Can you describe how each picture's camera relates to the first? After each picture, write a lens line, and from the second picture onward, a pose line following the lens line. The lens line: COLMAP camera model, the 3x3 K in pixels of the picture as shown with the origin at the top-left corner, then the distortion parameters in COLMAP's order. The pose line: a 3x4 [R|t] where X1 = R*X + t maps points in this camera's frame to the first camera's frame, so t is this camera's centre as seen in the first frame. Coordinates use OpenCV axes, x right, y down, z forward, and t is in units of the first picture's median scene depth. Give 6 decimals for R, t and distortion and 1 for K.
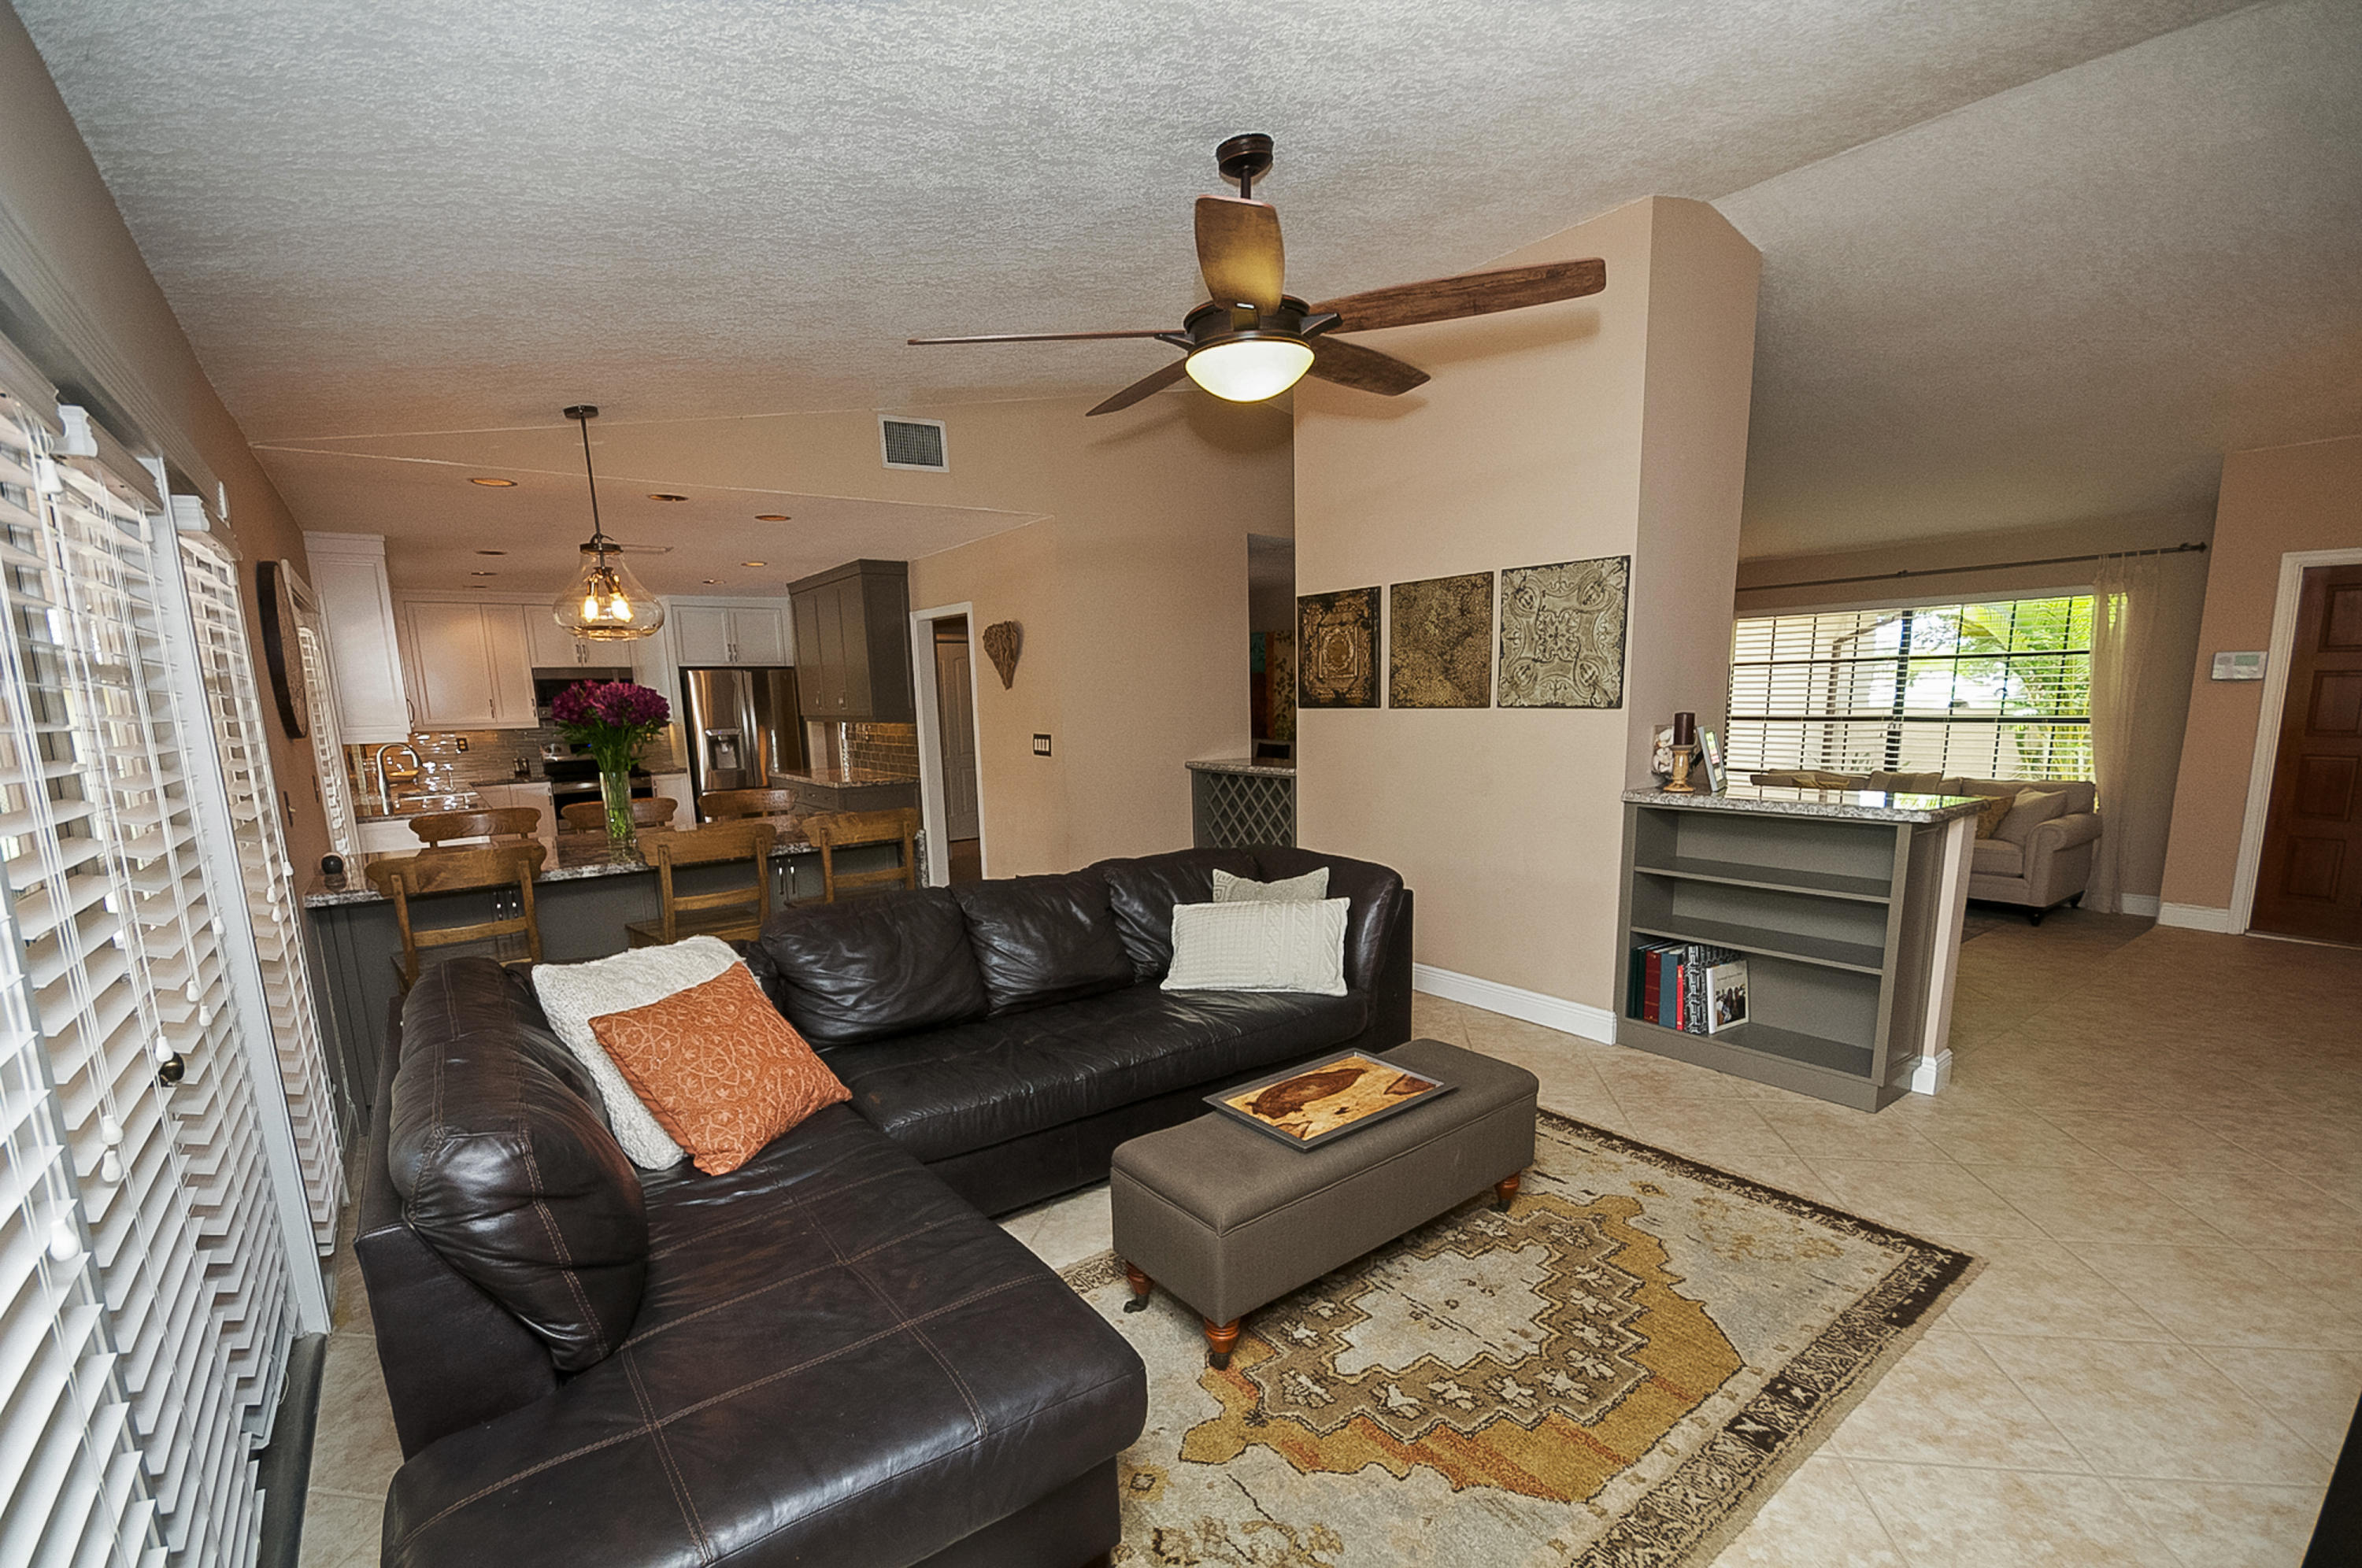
lens RADIAL K [[1053.4, 0, 1175.8], [0, 1053.4, 886.8], [0, 0, 1]] dist [-0.003931, -0.001050]
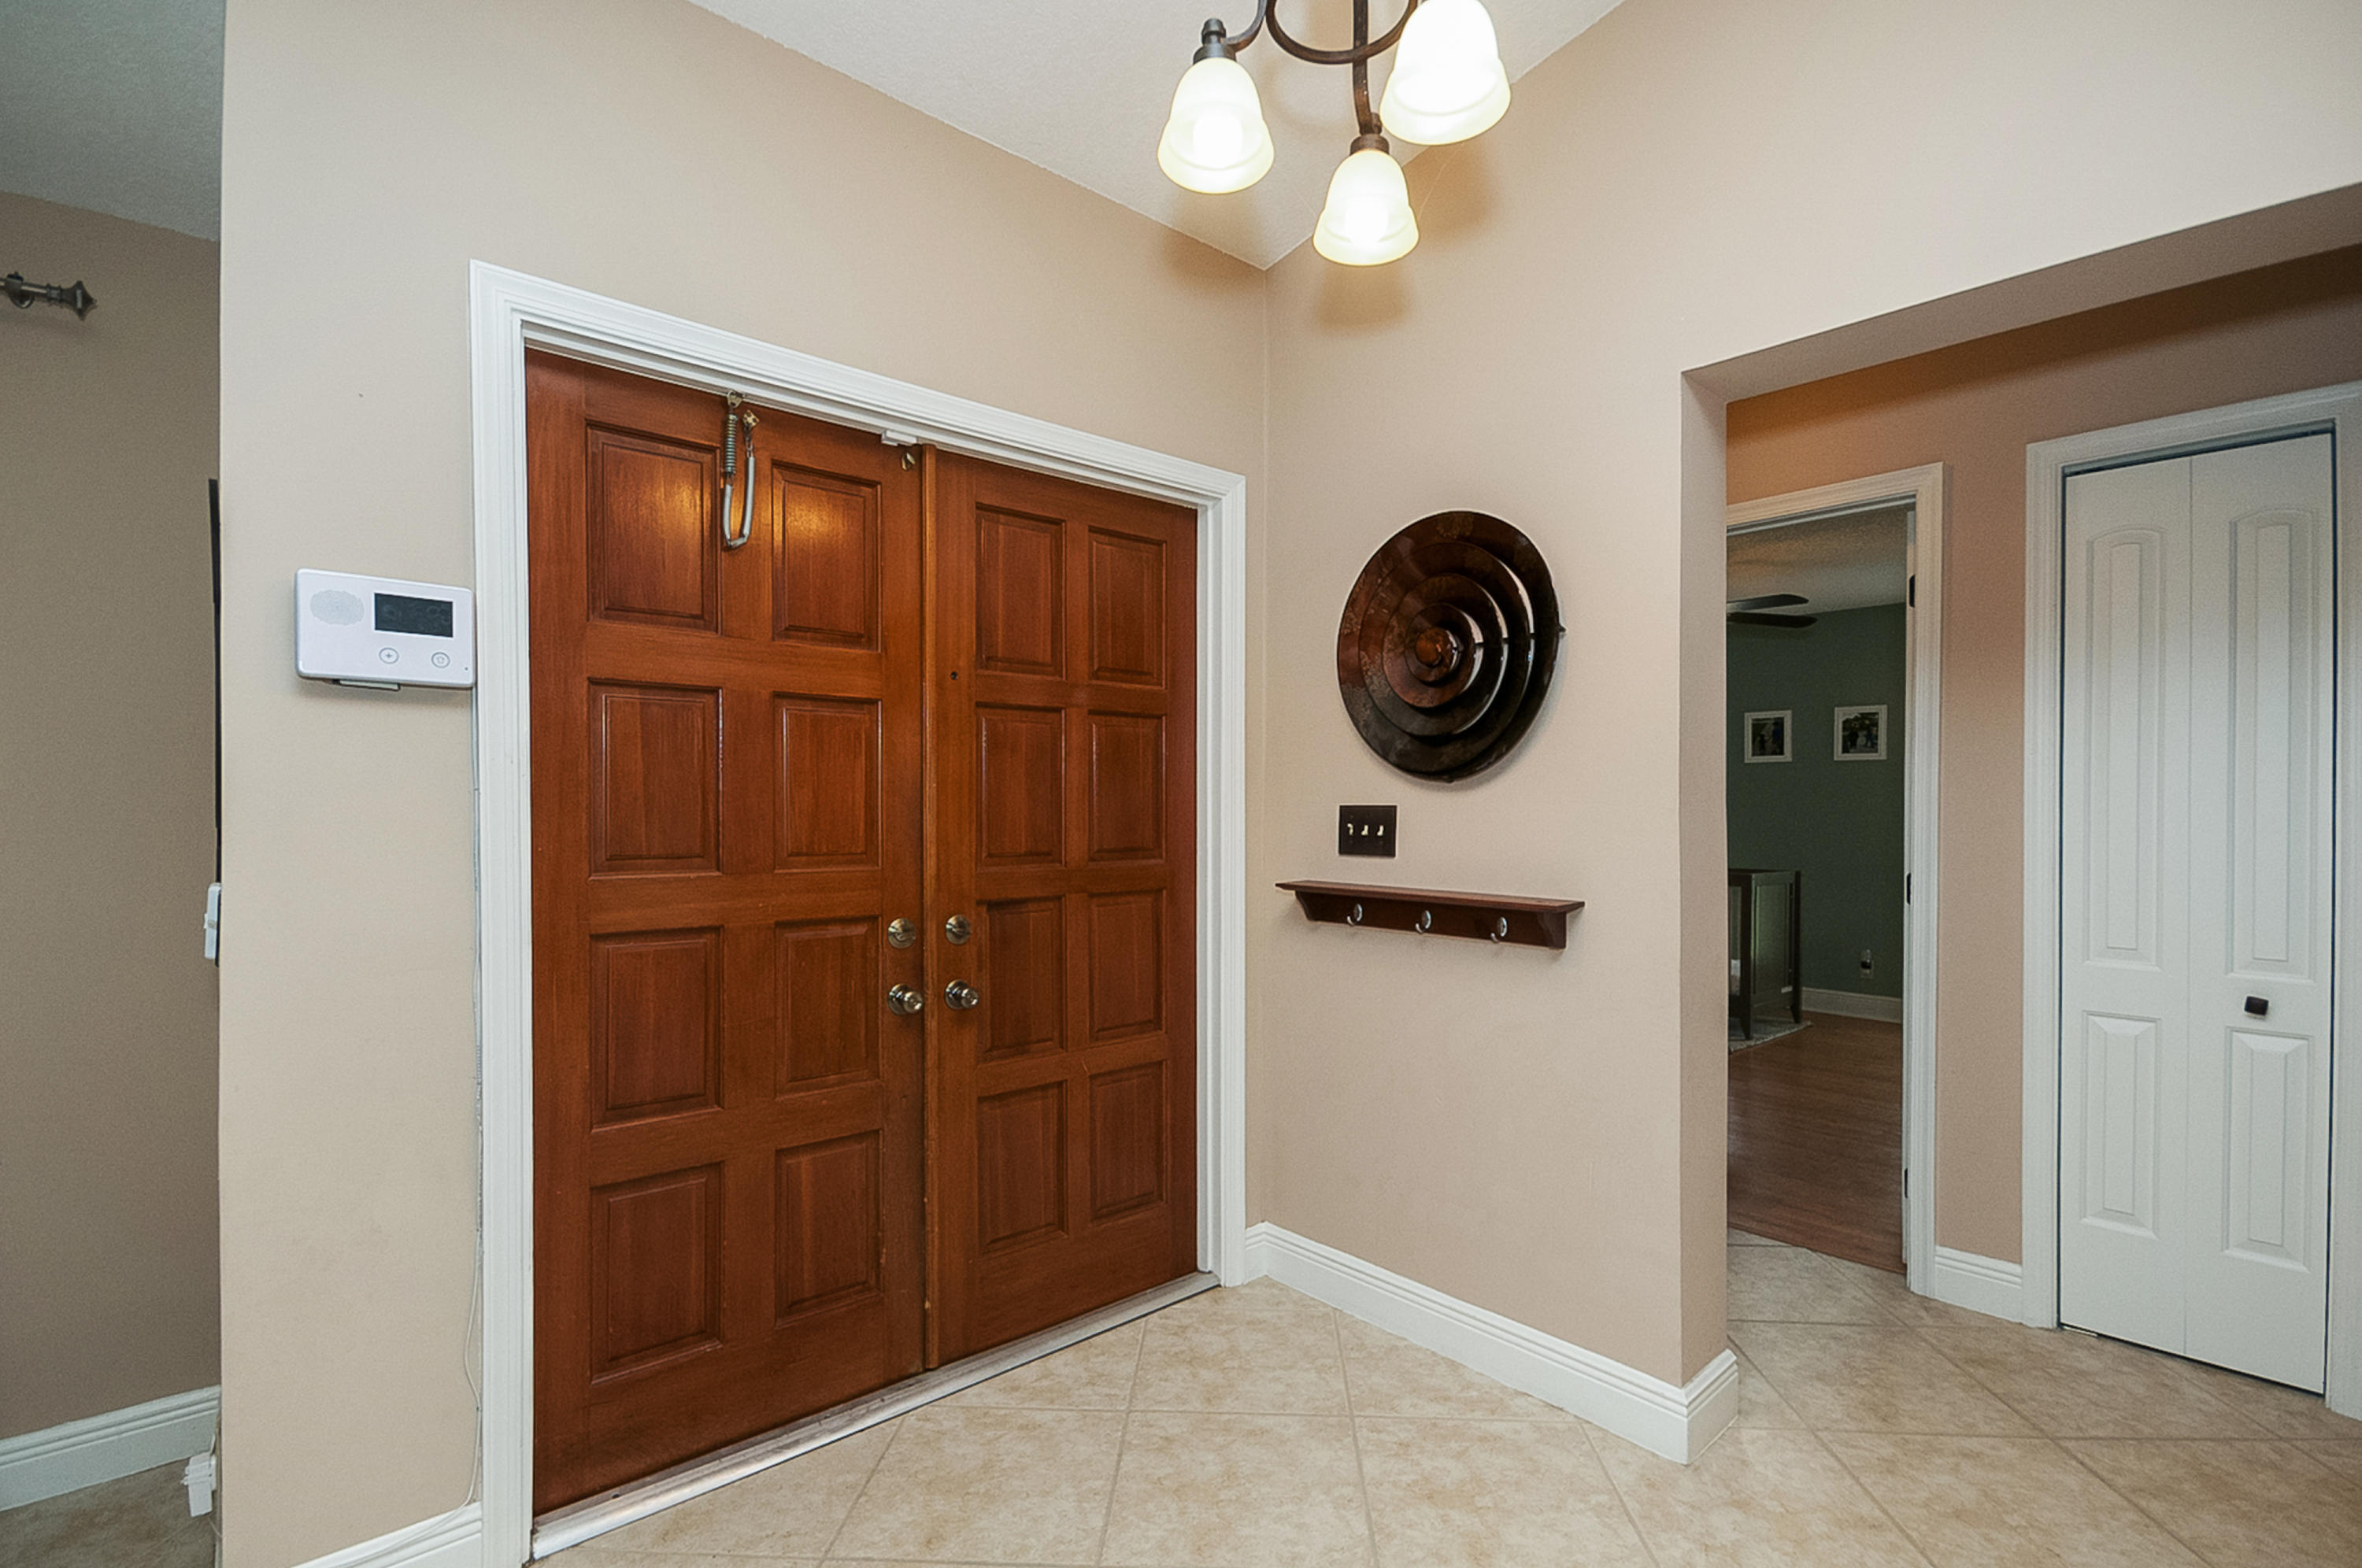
lens RADIAL K [[1053.4, 0, 1147.4], [0, 1053.4, 819.8], [0, 0, 1]] dist [-0.003931, -0.001050]
pose [[-0.090717, 0.017523, 0.995723, 0.528614], [0.183873, 0.982950, -0.000546, -0.092812], [-0.978755, 0.183037, -0.092392, 0.610385]]
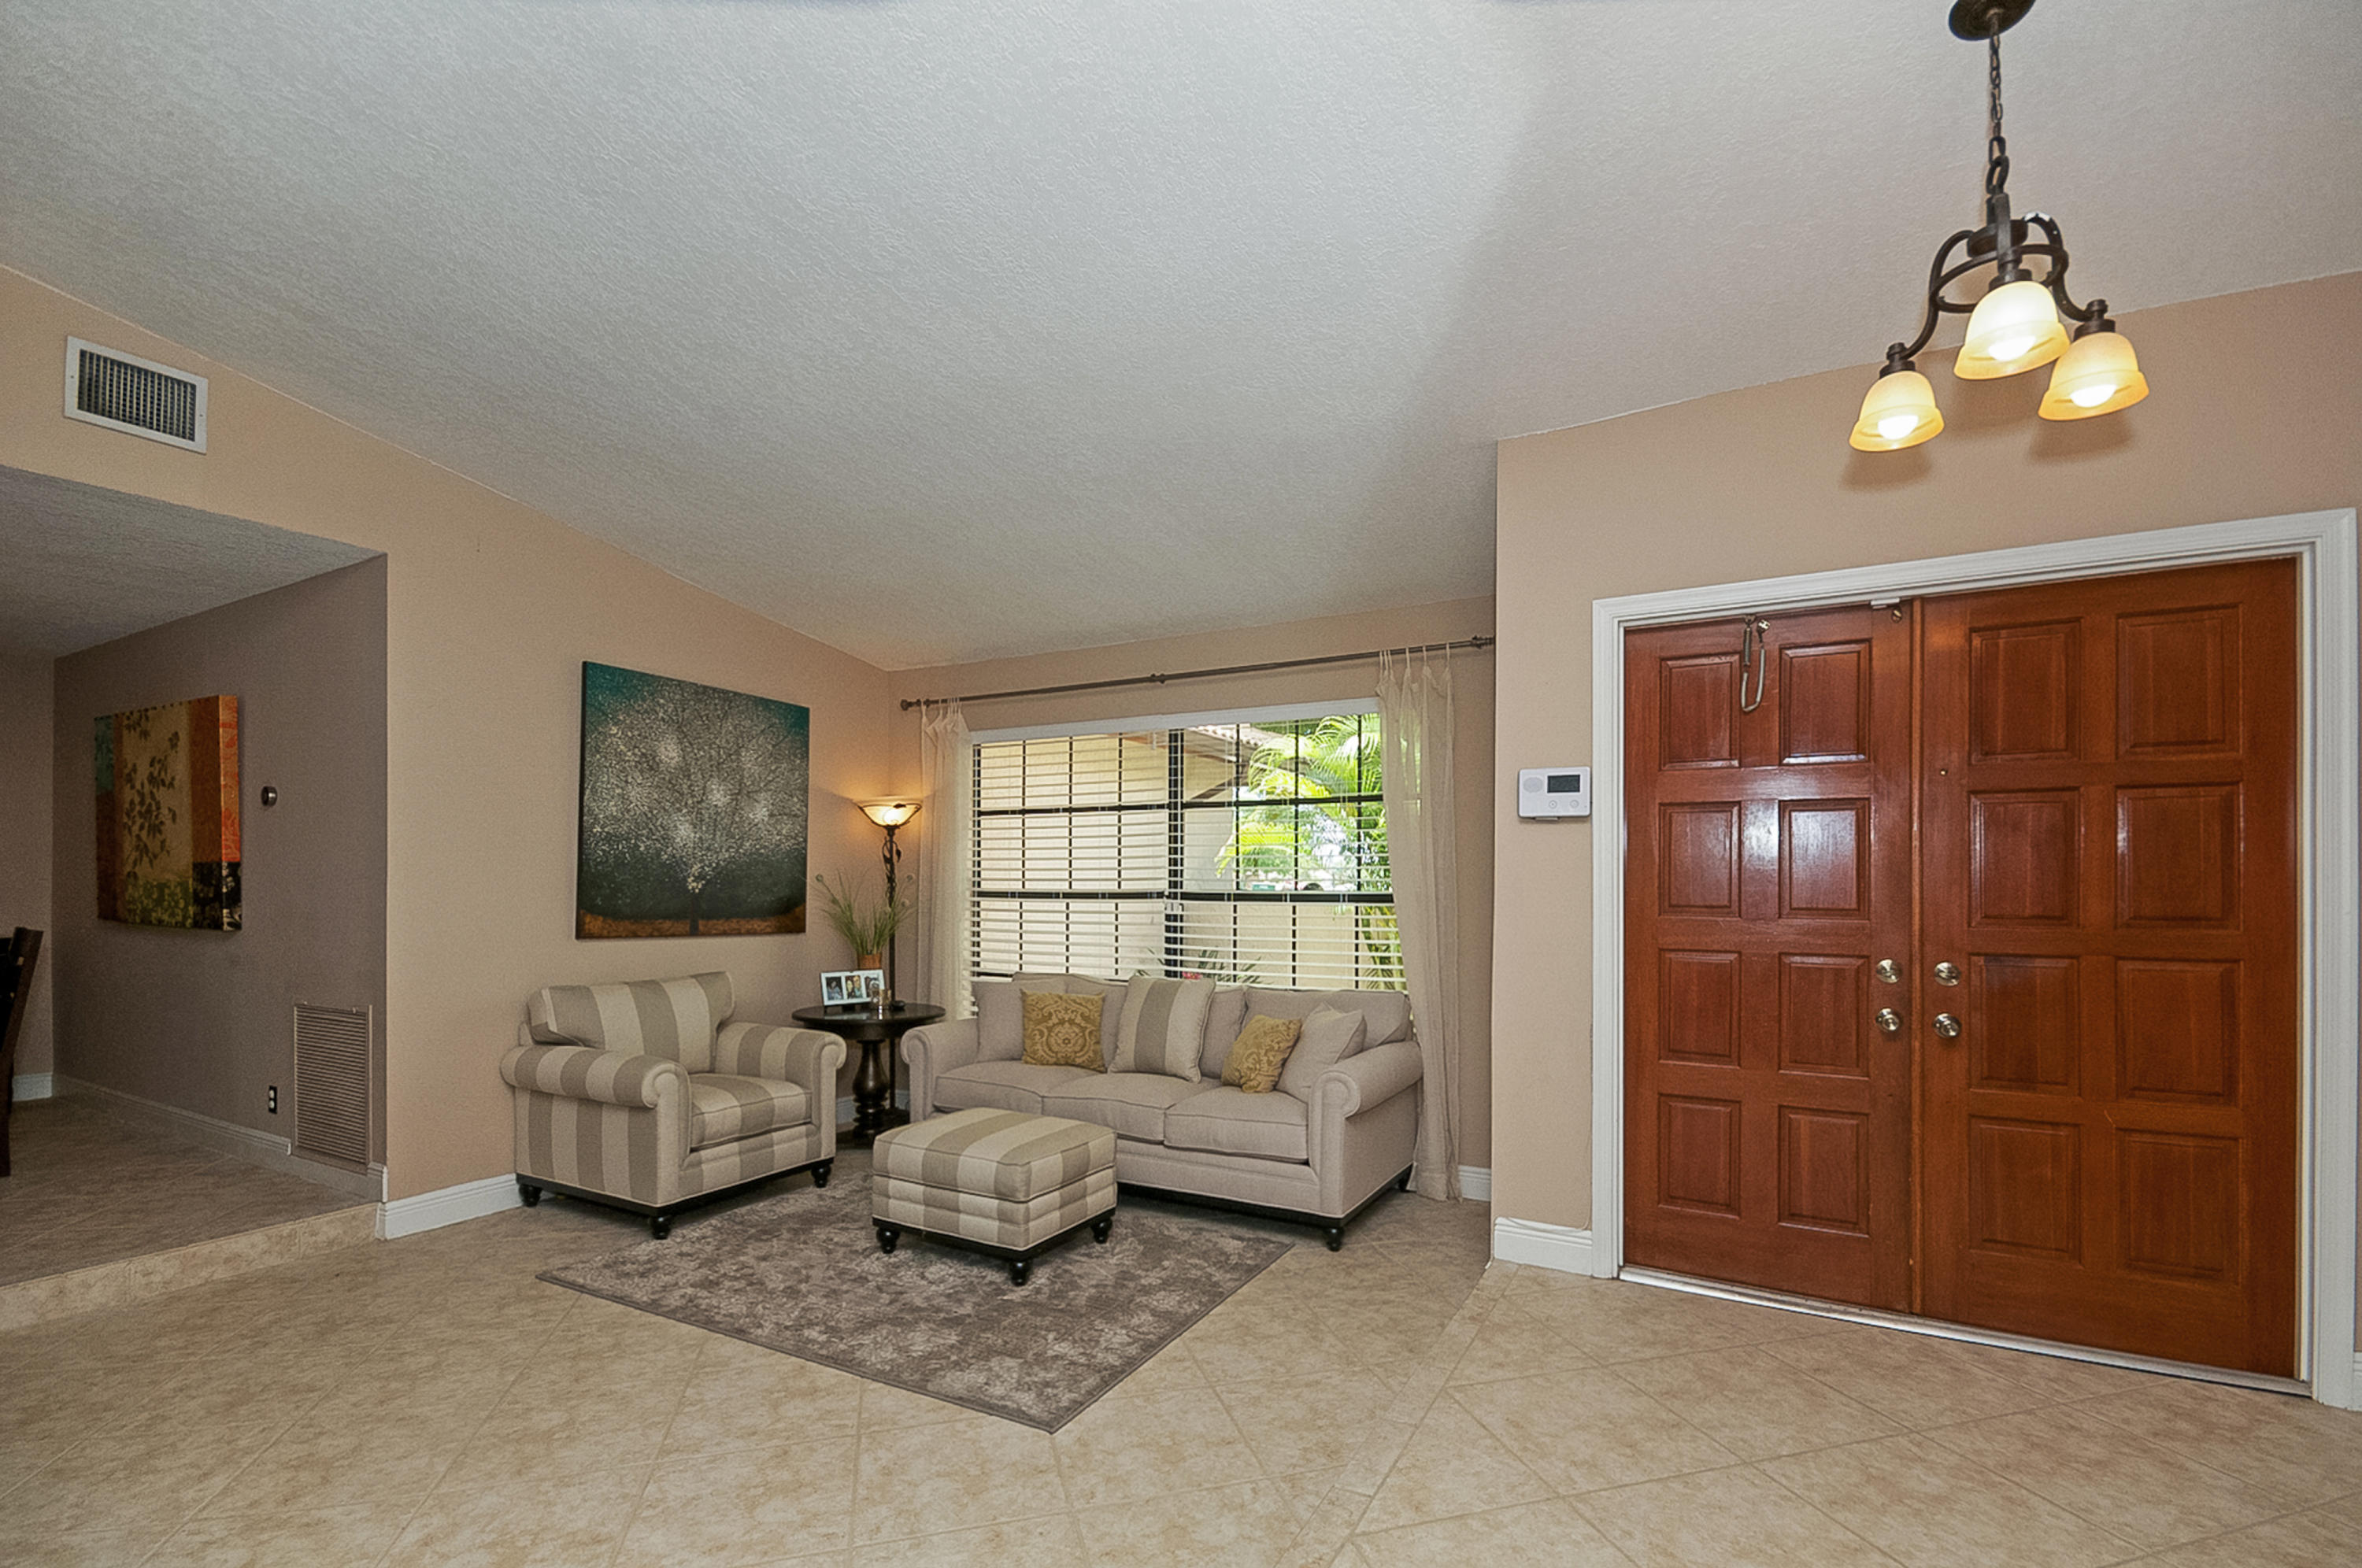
lens RADIAL K [[1053.4, 0, 1186.7], [0, 1053.4, 880.8], [0, 0, 1]] dist [-0.003931, -0.001050]
pose [[0.908169, 0.030510, 0.417490, 0.434021], [0.048541, 0.982936, -0.177425, -0.053454], [-0.415780, 0.181398, 0.891191, 0.423380]]
